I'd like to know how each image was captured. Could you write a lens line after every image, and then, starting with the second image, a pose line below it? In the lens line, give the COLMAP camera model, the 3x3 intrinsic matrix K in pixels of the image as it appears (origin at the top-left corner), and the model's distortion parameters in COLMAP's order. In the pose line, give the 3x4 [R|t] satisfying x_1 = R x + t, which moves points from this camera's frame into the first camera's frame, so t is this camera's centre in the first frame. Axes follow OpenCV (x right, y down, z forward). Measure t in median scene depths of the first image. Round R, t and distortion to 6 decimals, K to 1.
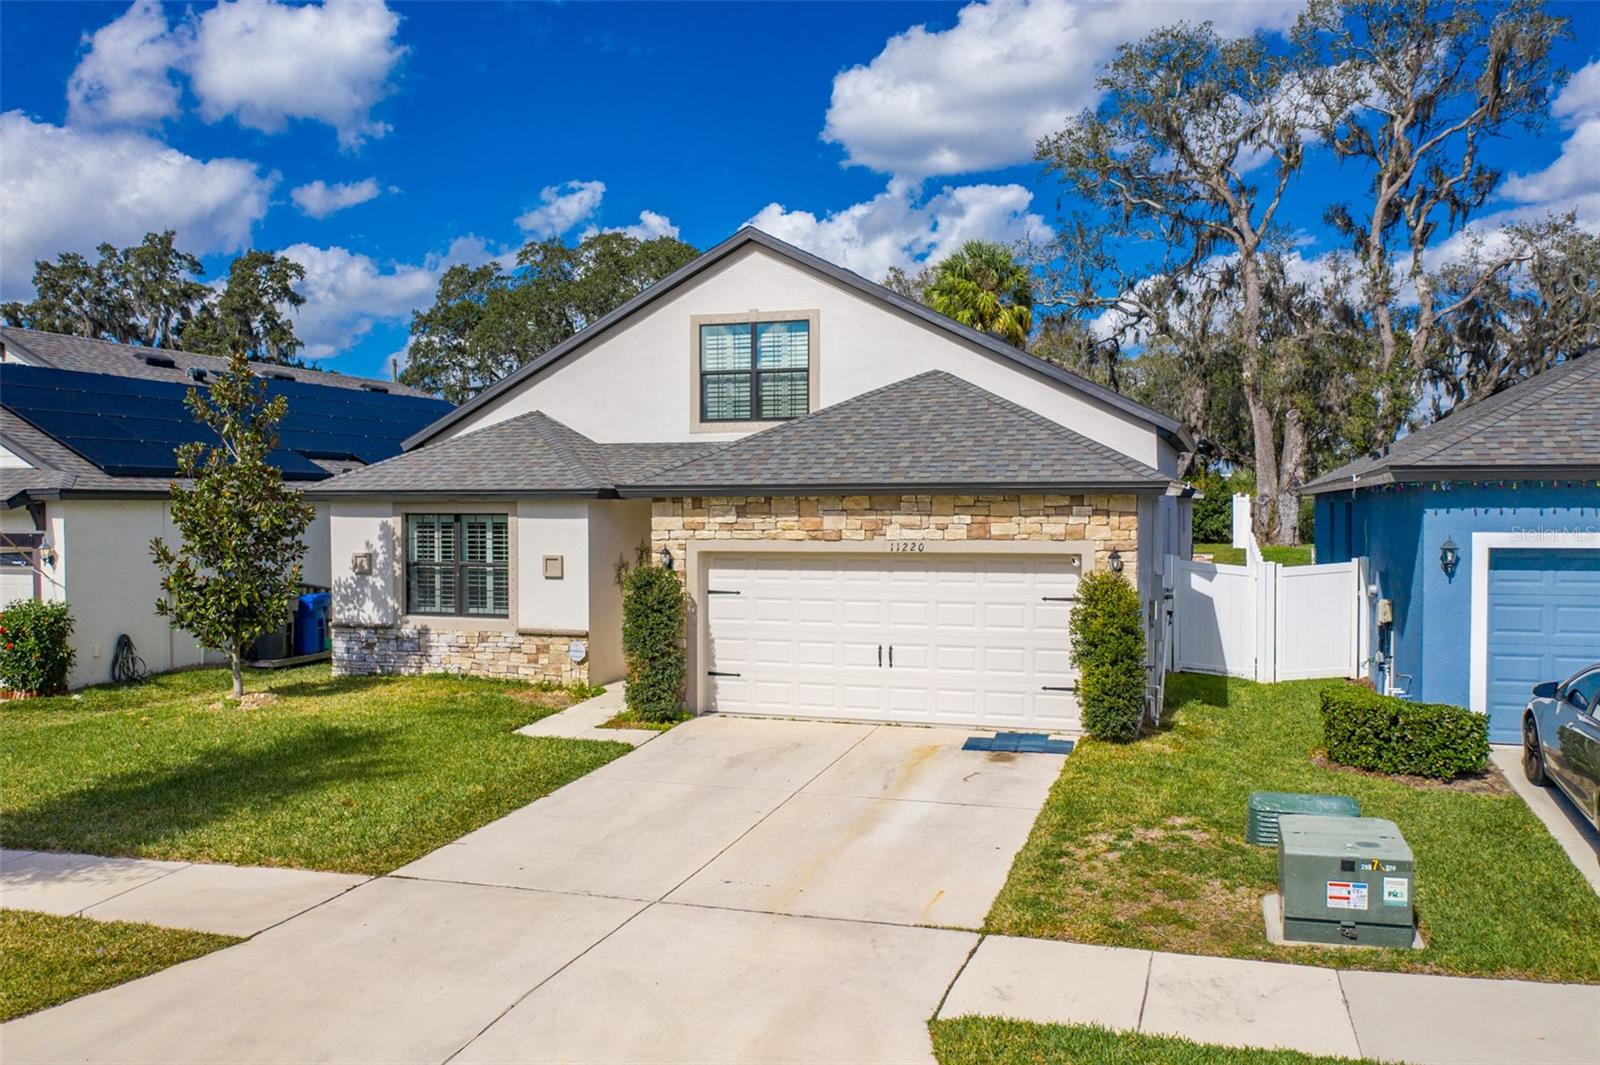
lens RADIAL K [[1249.8, 0, 796.2], [0, 1249.8, 532.7], [0, 0, 1]] dist [-0.024630, -0.001188]
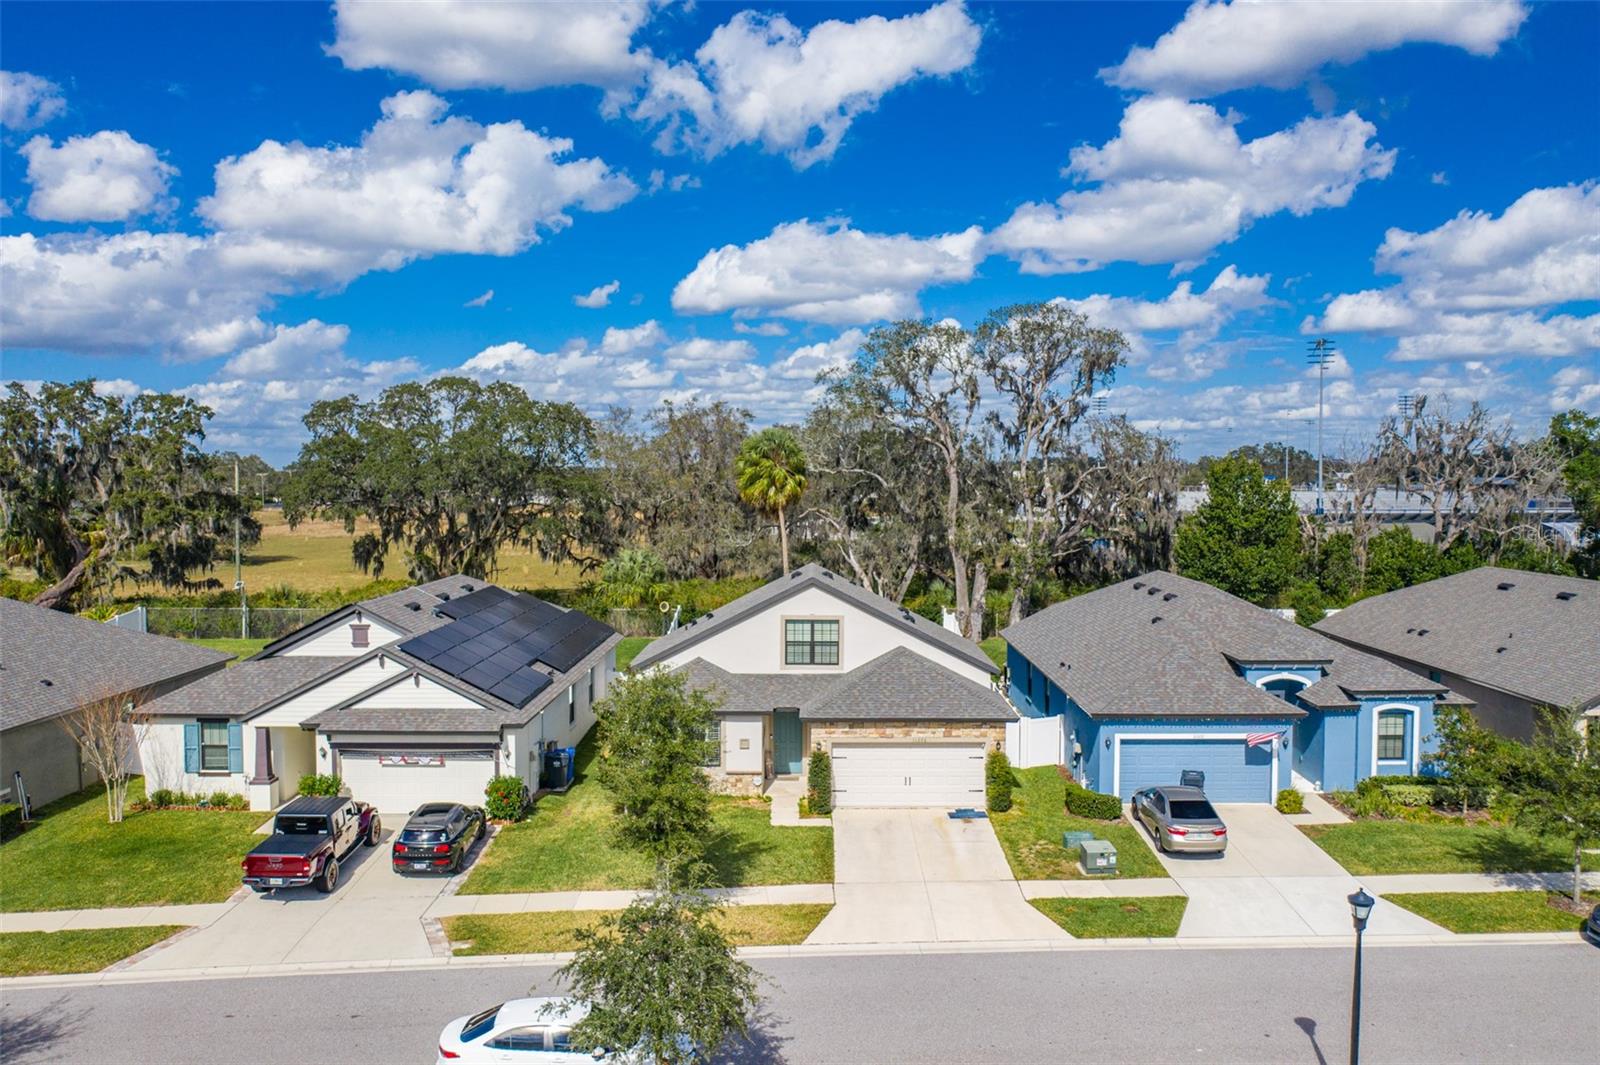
lens RADIAL K [[1249.8, 0, 820.0], [0, 1249.8, 541.3], [0, 0, 1]] dist [-0.024630, -0.001188]
pose [[0.943408, -0.011655, 0.331428, -0.813797], [0.002350, 0.999592, 0.028461, -0.402914], [-0.331625, -0.026071, 0.943051, -1.155857]]
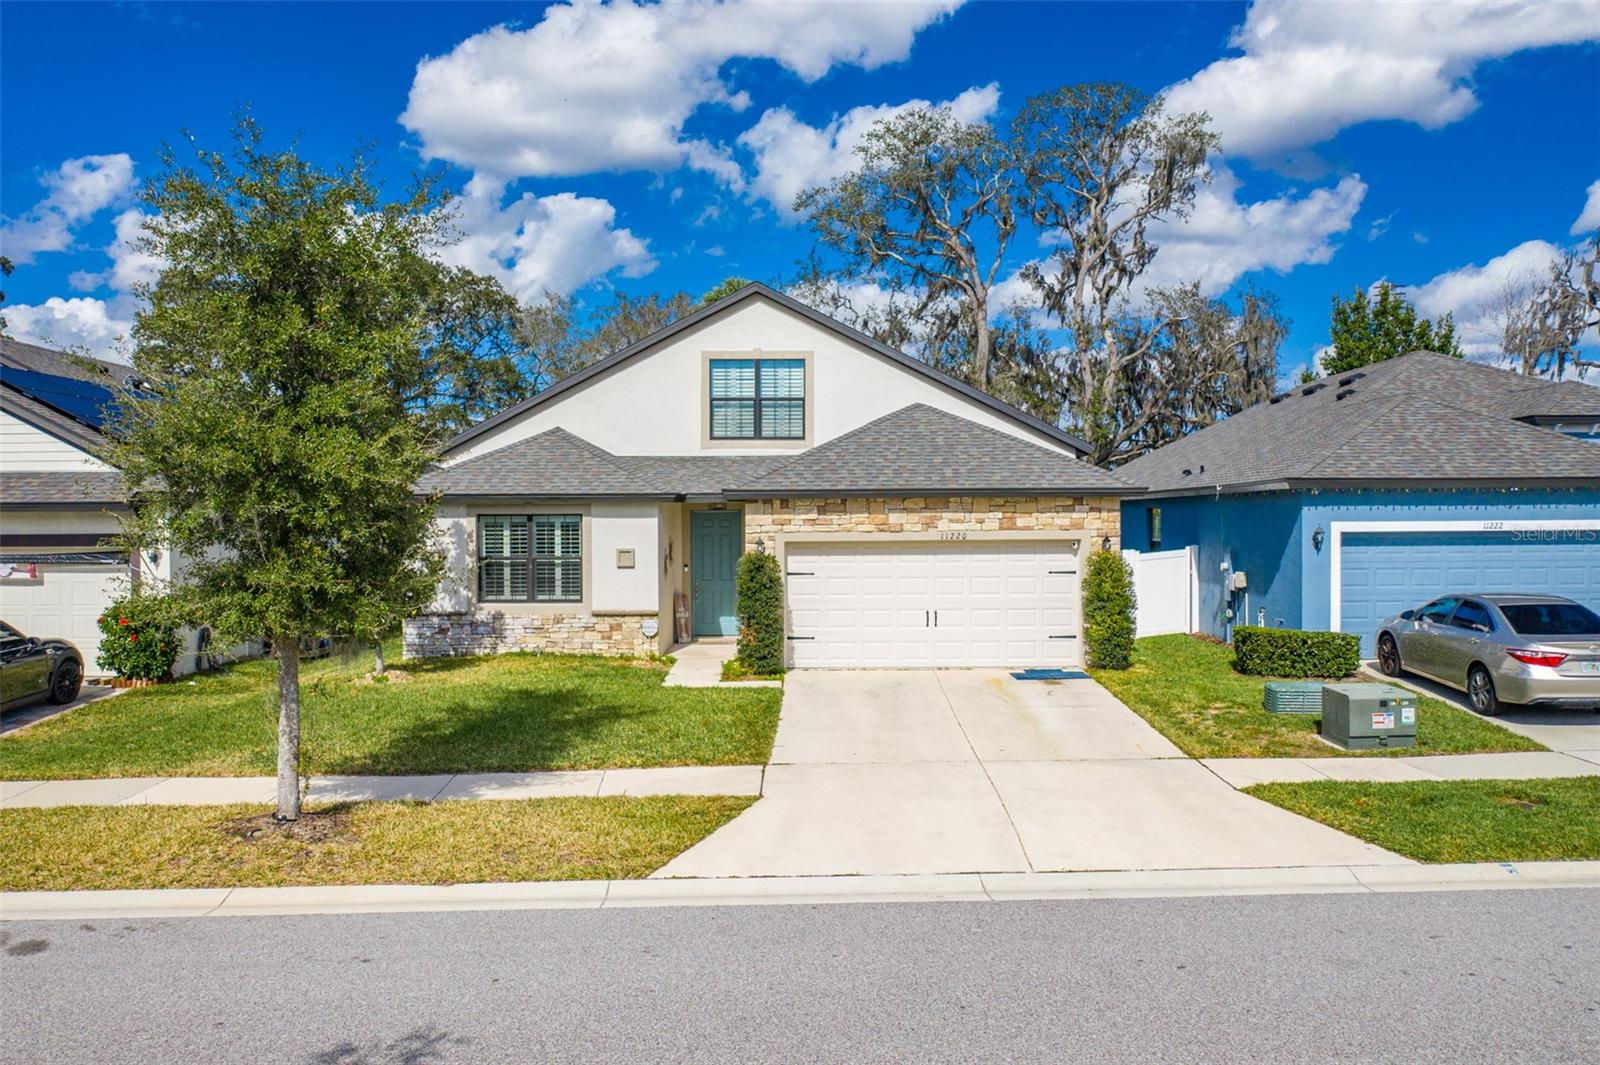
lens RADIAL K [[1249.8, 0, 798.8], [0, 1249.8, 521.9], [0, 0, 1]] dist [-0.024630, -0.001188]
pose [[0.951017, -0.002299, 0.309130, -0.412965], [0.009101, 0.999747, -0.020564, 0.018961], [-0.309004, 0.022370, 0.950798, -0.195639]]
